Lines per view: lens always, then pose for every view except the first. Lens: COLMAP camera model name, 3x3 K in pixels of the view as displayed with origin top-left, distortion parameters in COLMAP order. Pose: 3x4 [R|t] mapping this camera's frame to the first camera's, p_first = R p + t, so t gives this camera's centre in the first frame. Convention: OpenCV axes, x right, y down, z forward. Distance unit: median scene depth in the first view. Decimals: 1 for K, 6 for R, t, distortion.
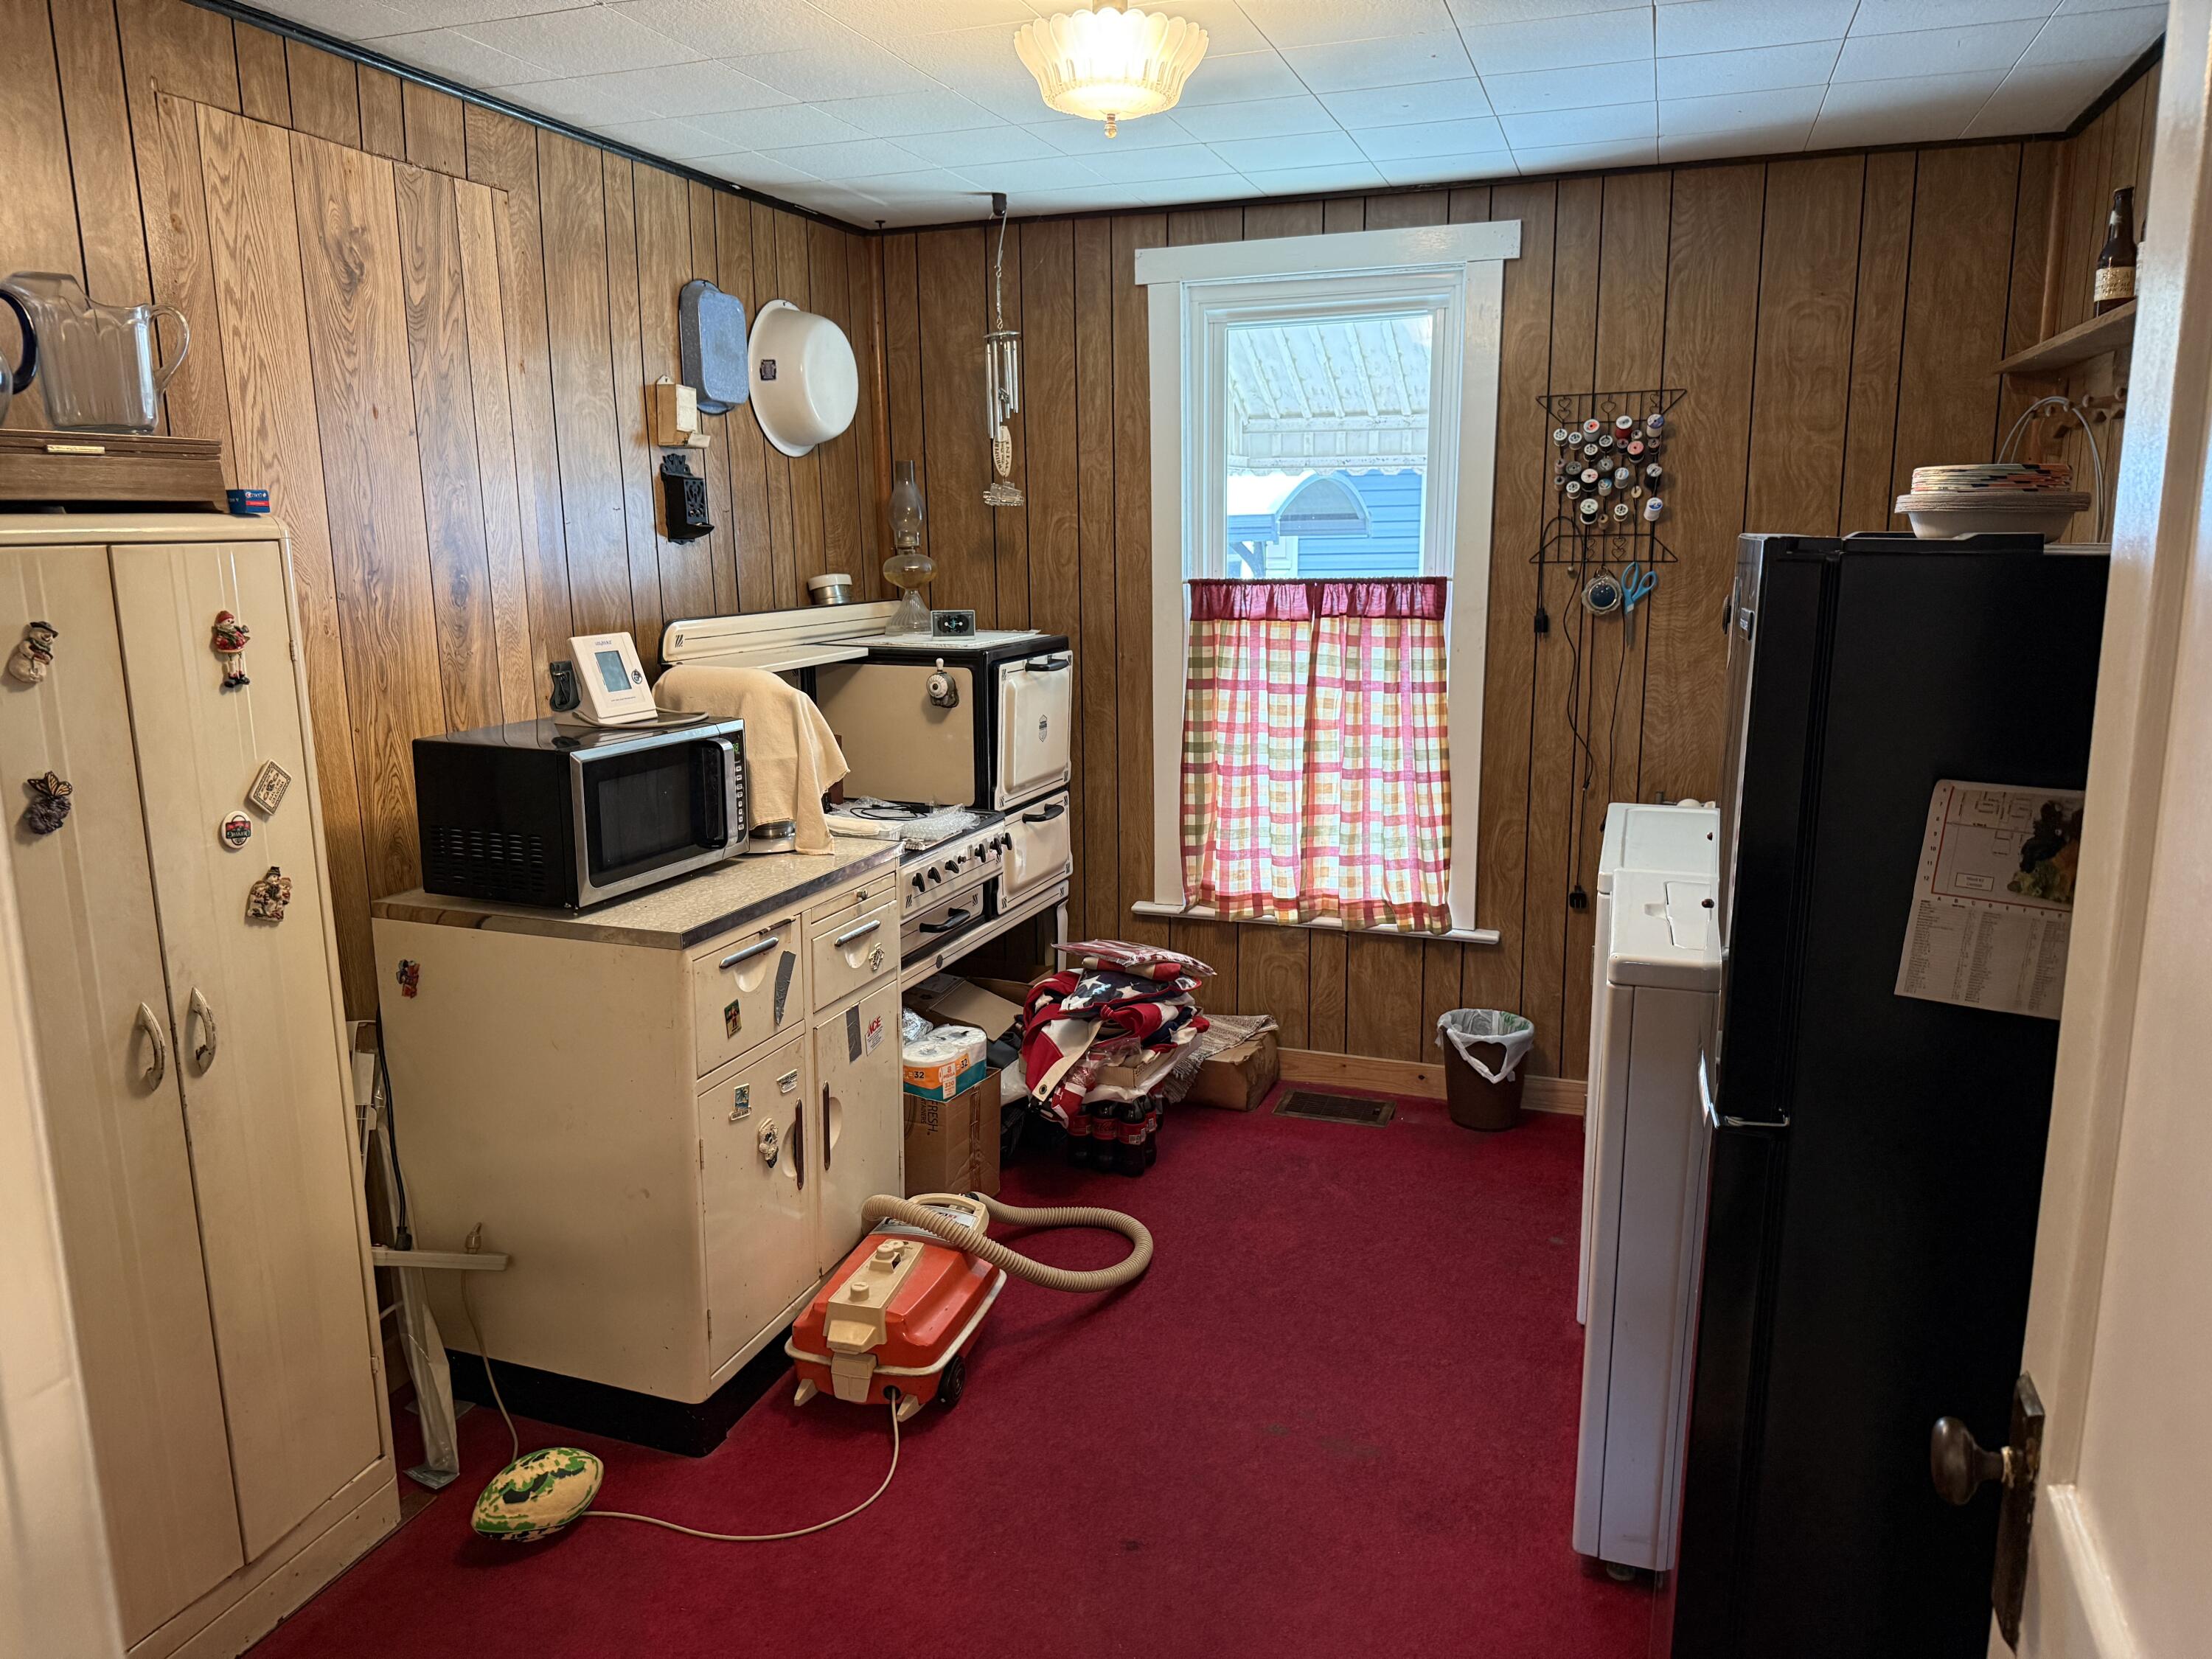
lens RADIAL K [[1563.0, 0, 1103.5], [0, 1563.0, 838.9], [0, 0, 1]] dist [0.002706, -0.000863]
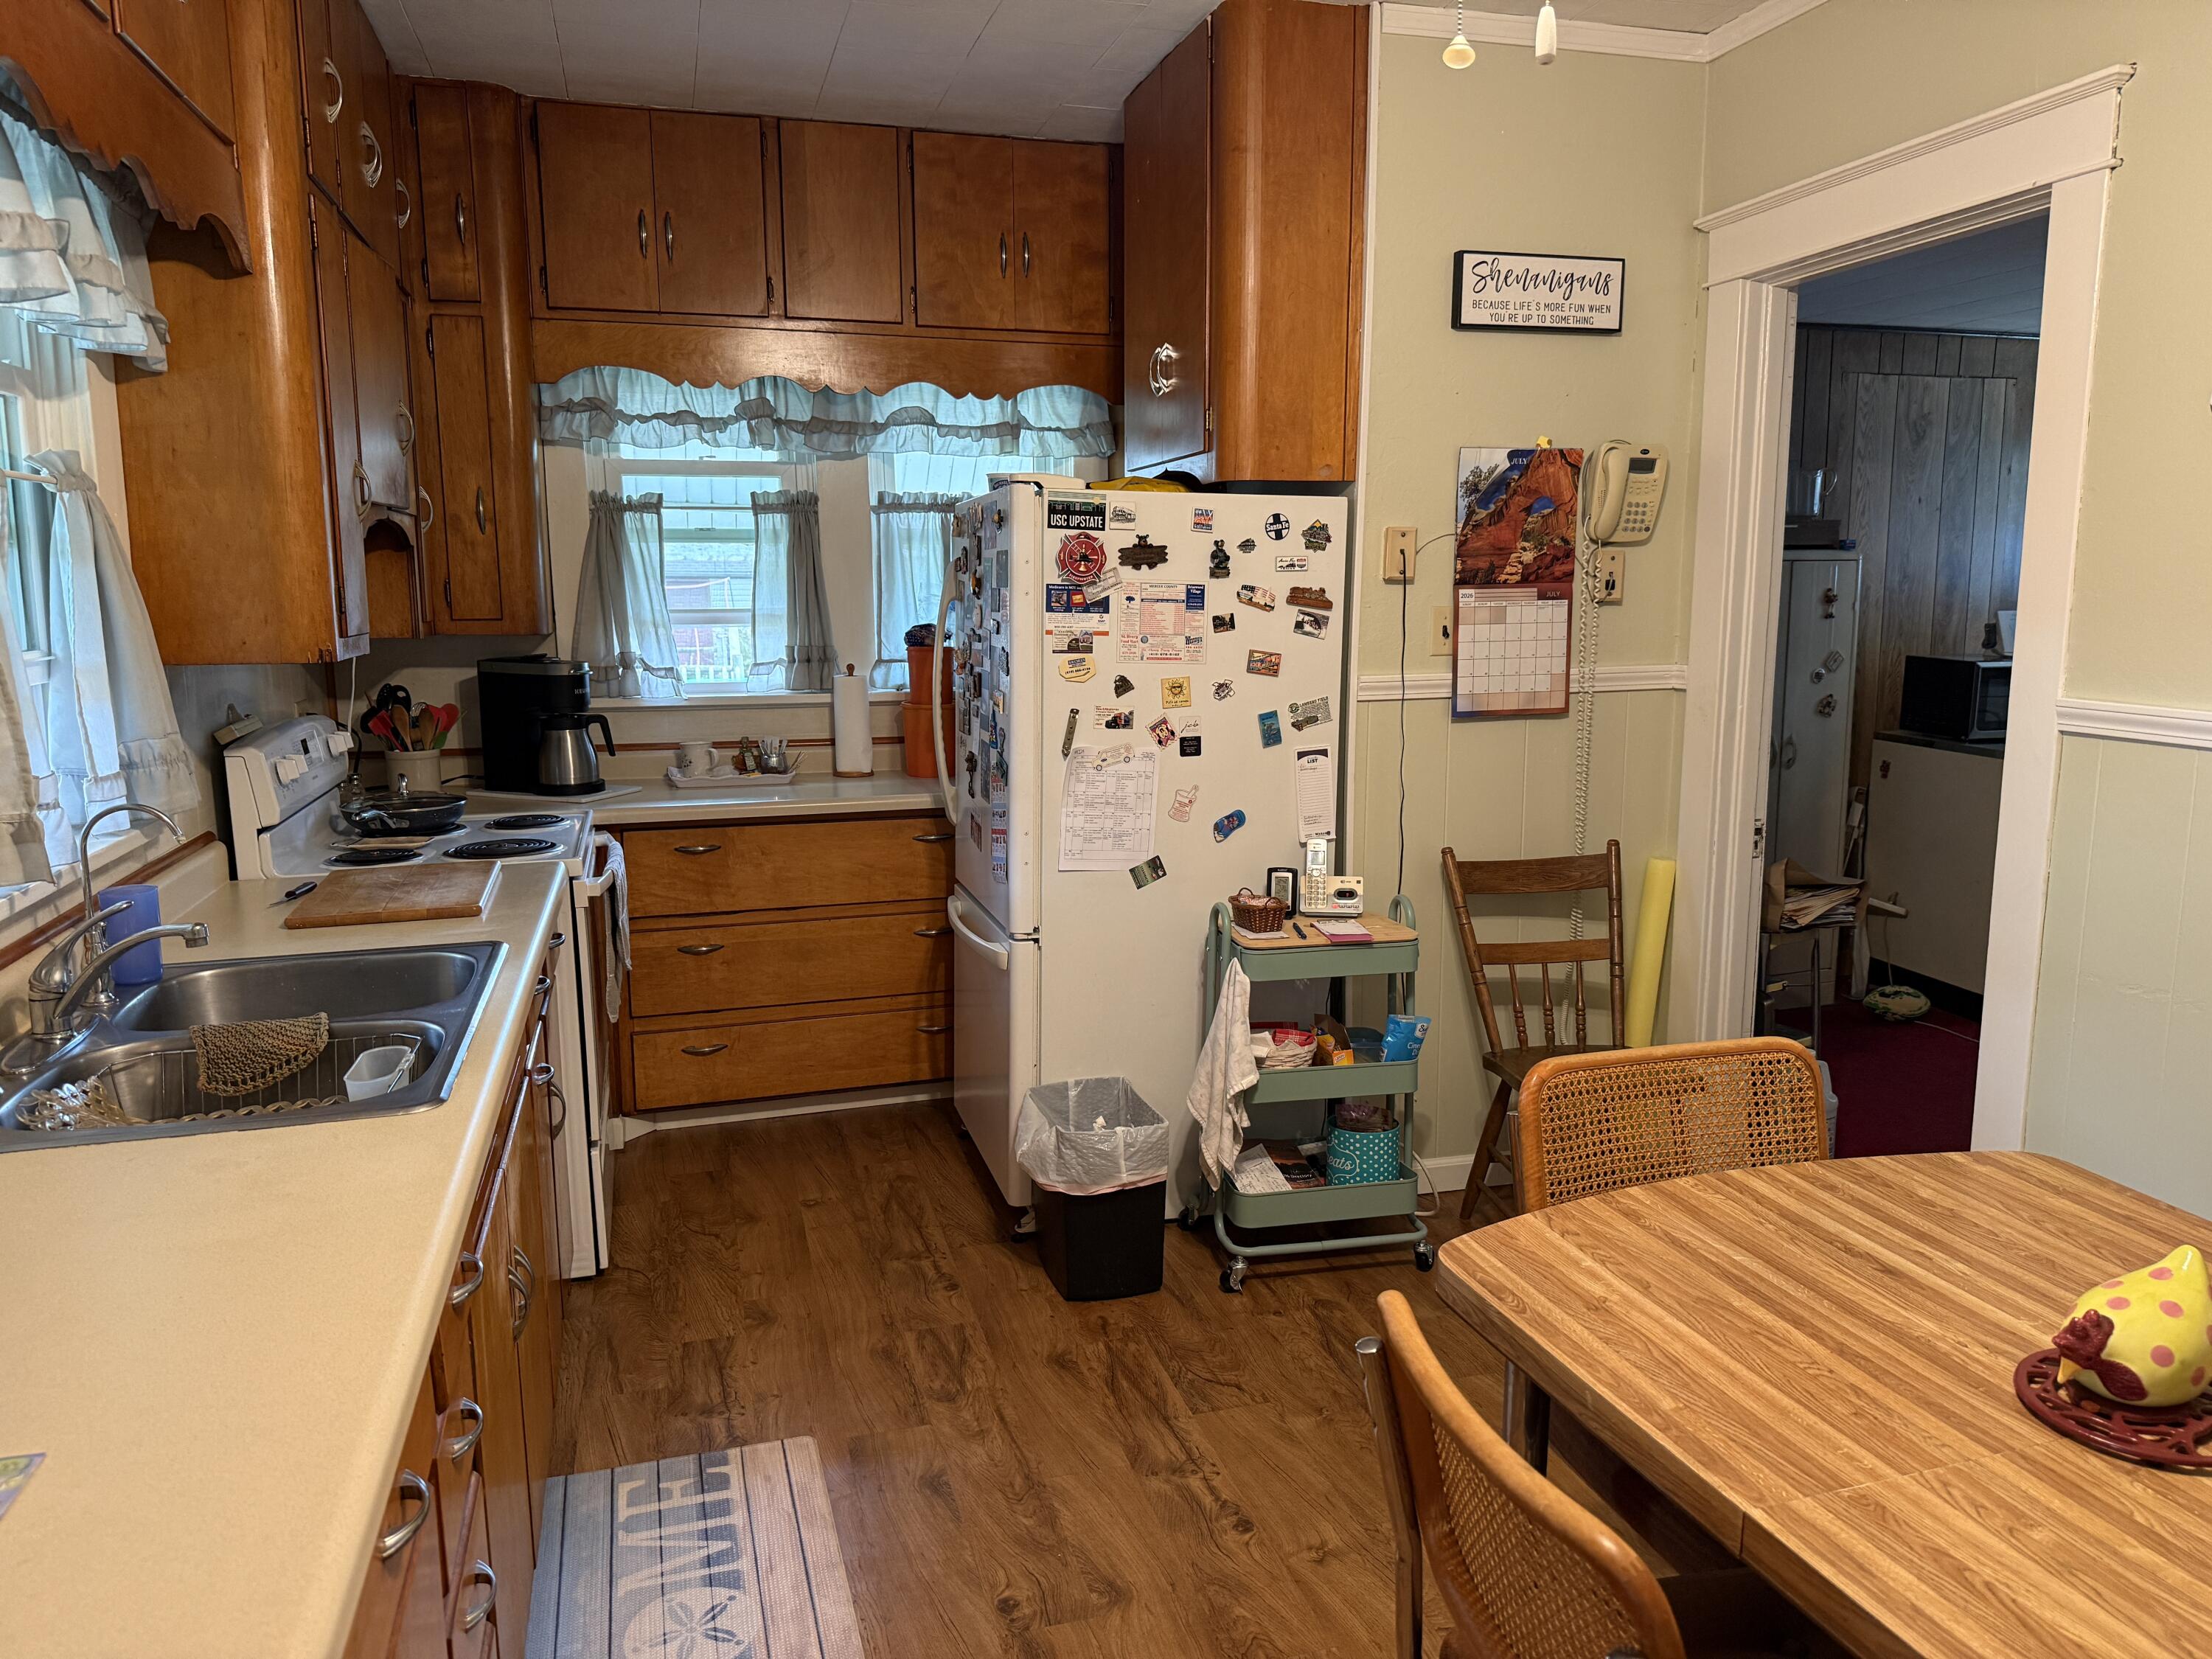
lens RADIAL K [[1575.3, 0, 1106.0], [0, 1575.3, 829.5], [0, 0, 1]] dist [0.164612, -0.332632]
pose [[0.585038, 0.134256, -0.799817, 0.686171], [-0.158745, 0.986083, 0.049405, 0.230626], [0.795318, 0.098063, 0.598208, -1.123381]]
